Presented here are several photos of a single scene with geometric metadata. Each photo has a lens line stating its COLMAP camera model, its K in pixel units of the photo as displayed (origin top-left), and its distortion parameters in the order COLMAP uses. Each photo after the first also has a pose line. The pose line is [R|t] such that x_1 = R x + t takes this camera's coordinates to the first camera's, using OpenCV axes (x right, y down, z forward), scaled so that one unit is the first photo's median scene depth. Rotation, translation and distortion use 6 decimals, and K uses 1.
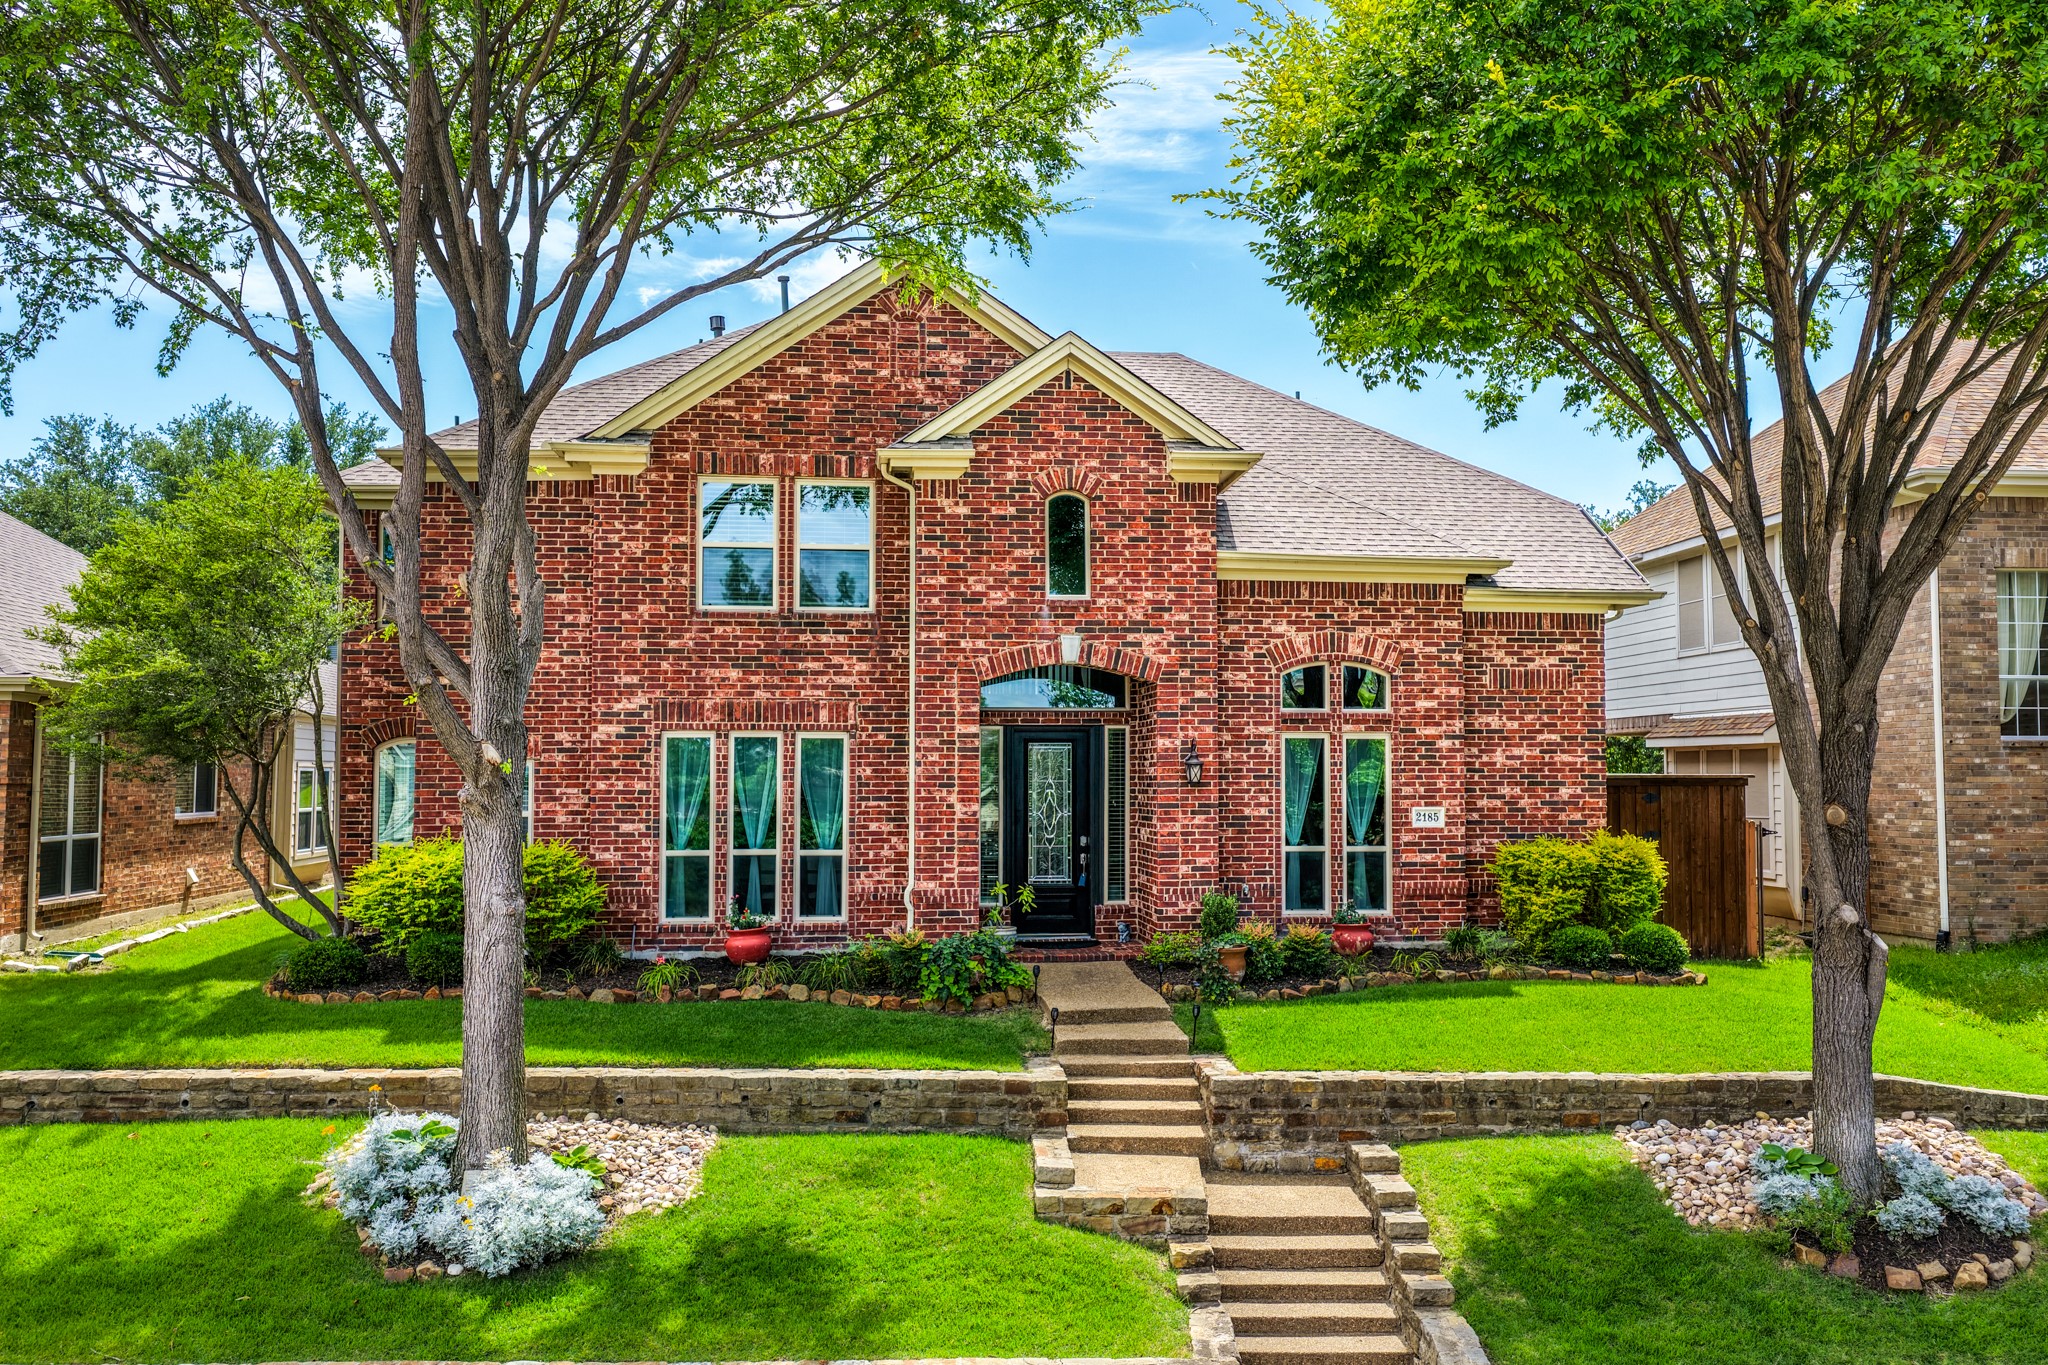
lens RADIAL K [[1724.8, 0, 1024.0], [0, 1724.8, 682.5], [0, 0, 1]] dist [-0.003300, 0.008412]
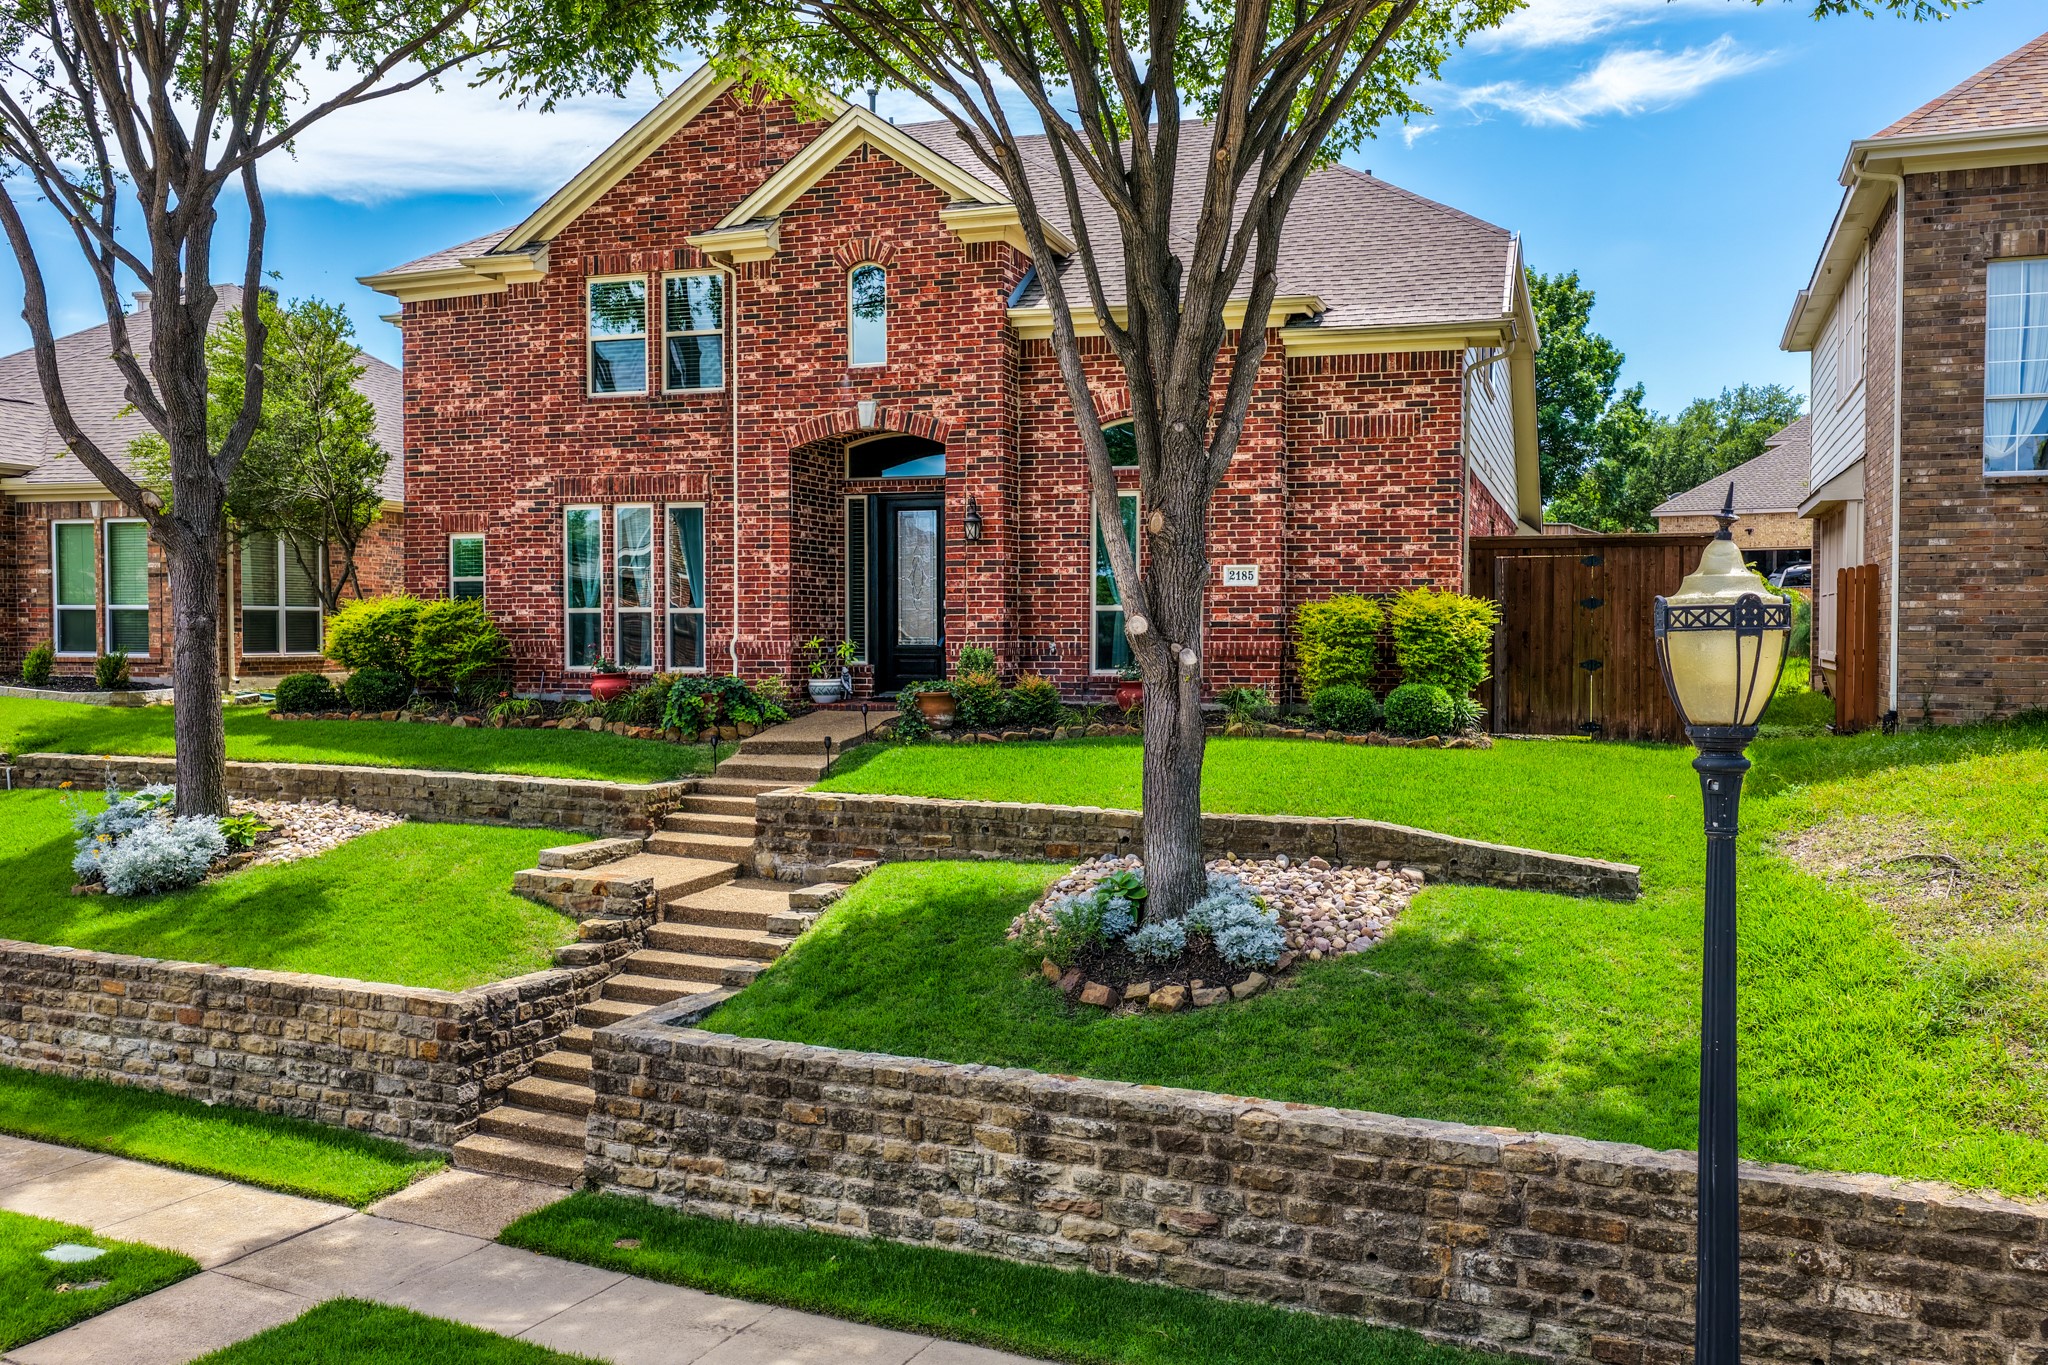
lens RADIAL K [[1724.8, 0, 1024.0], [0, 1724.8, 682.5], [0, 0, 1]] dist [-0.003300, 0.008412]
pose [[0.901498, 0.014804, -0.432530, 0.563714], [0.021748, 0.996602, 0.079439, 0.061104], [0.432236, -0.081021, 0.898113, 0.086571]]
